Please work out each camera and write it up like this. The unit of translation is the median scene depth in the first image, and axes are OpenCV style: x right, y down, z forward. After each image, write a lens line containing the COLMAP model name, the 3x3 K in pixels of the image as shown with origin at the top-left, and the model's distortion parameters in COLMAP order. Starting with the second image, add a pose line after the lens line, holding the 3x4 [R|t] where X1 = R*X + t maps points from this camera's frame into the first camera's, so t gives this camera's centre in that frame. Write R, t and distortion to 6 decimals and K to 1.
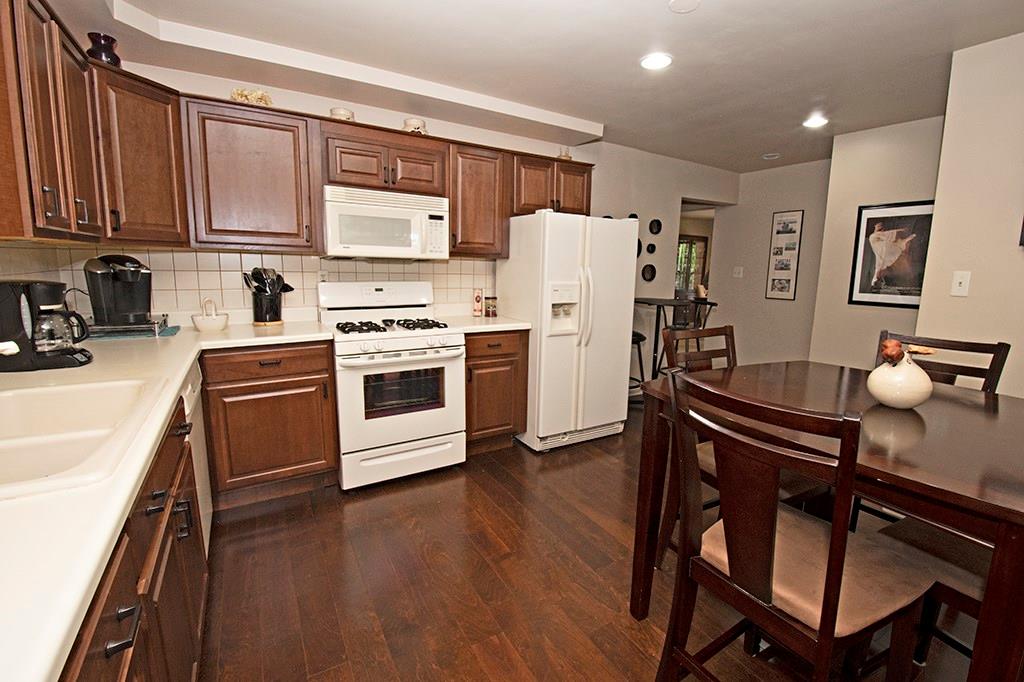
lens RADIAL K [[450.7, 0, 527.7], [0, 450.7, 332.2], [0, 0, 1]] dist [0.014999, -0.020955]
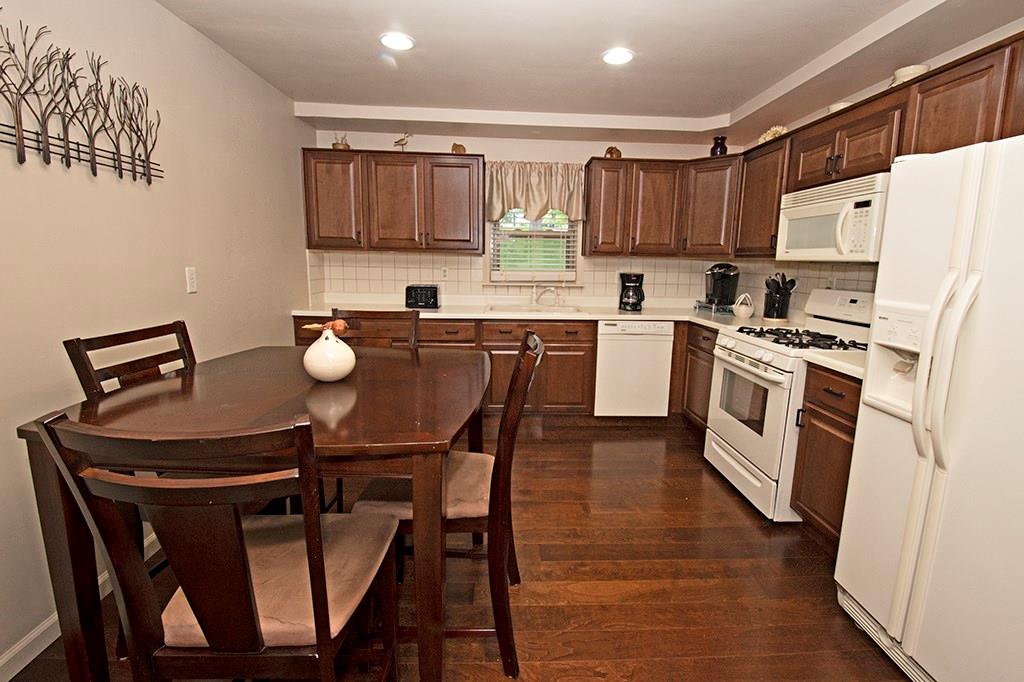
lens RADIAL K [[450.7, 0, 527.7], [0, 450.7, 332.2], [0, 0, 1]] dist [0.014999, -0.020955]
pose [[-0.481570, 0.109661, -0.869520, 0.736502], [-0.157077, 0.965276, 0.208732, -0.129166], [0.862216, 0.237100, -0.447623, 0.953416]]
